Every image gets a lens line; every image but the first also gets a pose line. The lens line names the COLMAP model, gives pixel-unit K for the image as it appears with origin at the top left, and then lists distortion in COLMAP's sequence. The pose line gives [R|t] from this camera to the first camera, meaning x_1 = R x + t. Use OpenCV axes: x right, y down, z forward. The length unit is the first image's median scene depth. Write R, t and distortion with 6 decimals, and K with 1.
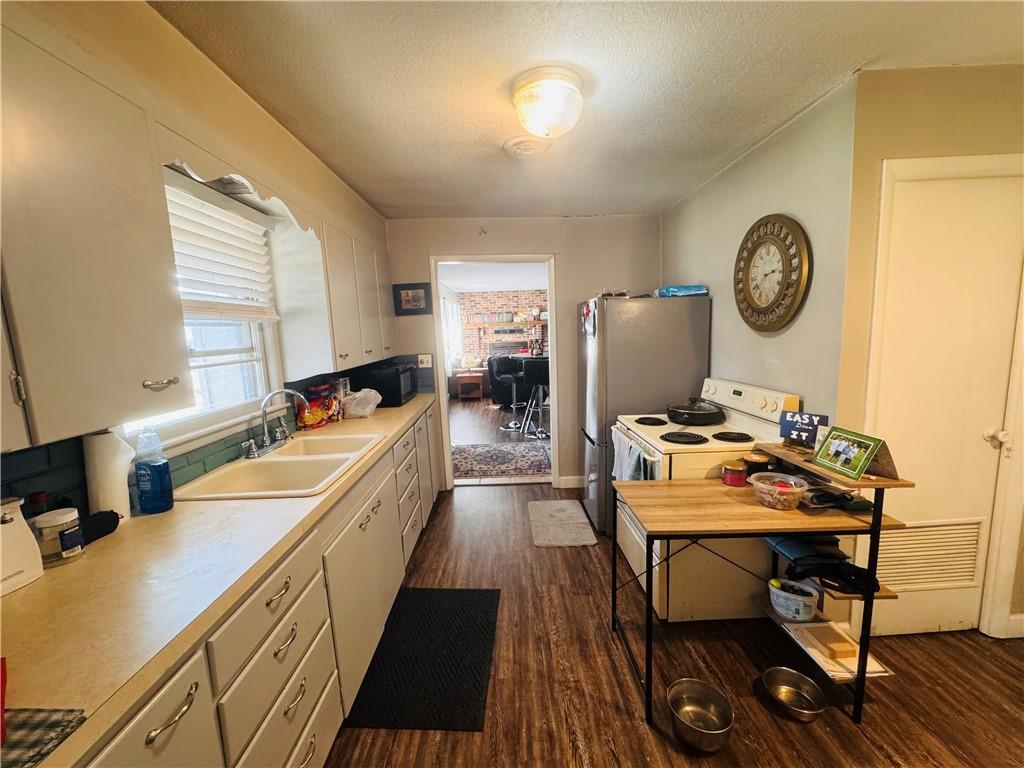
lens RADIAL K [[407.4, 0, 516.2], [0, 407.4, 384.2], [0, 0, 1]] dist [-0.001541, -0.001288]
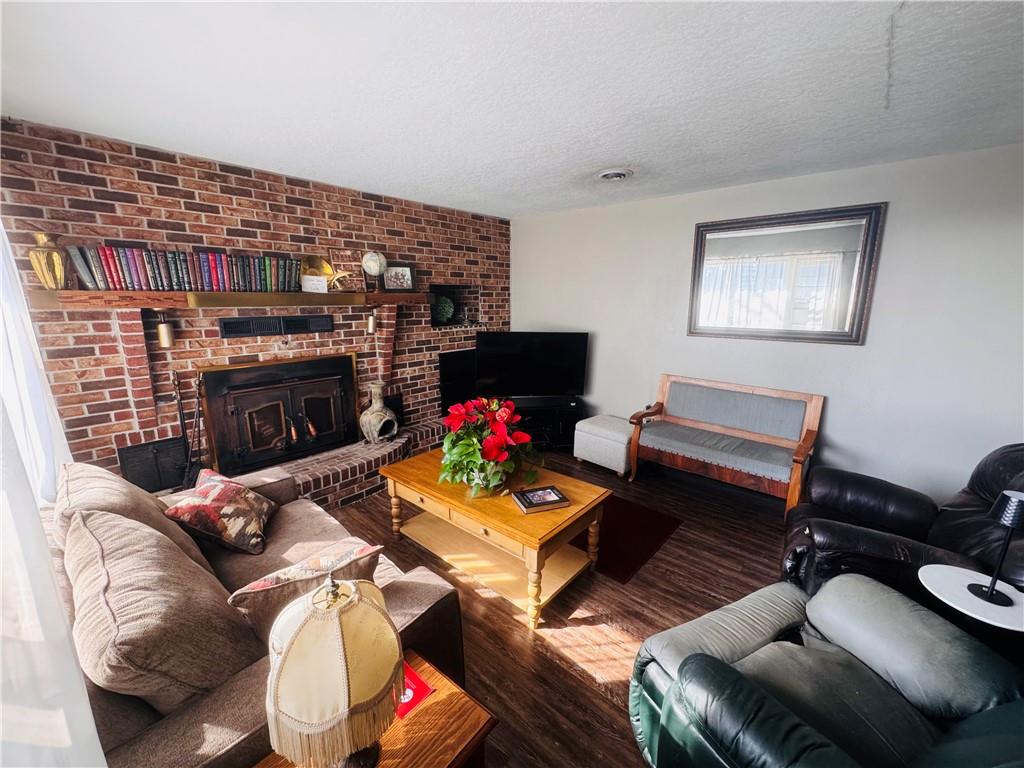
lens RADIAL K [[407.4, 0, 513.5], [0, 407.4, 384.8], [0, 0, 1]] dist [-0.001541, -0.001288]
pose [[0.676539, -0.112989, 0.727687, -0.121217], [0.077843, 0.993596, 0.081905, -0.100255], [-0.732281, 0.001234, 0.681002, 0.698172]]
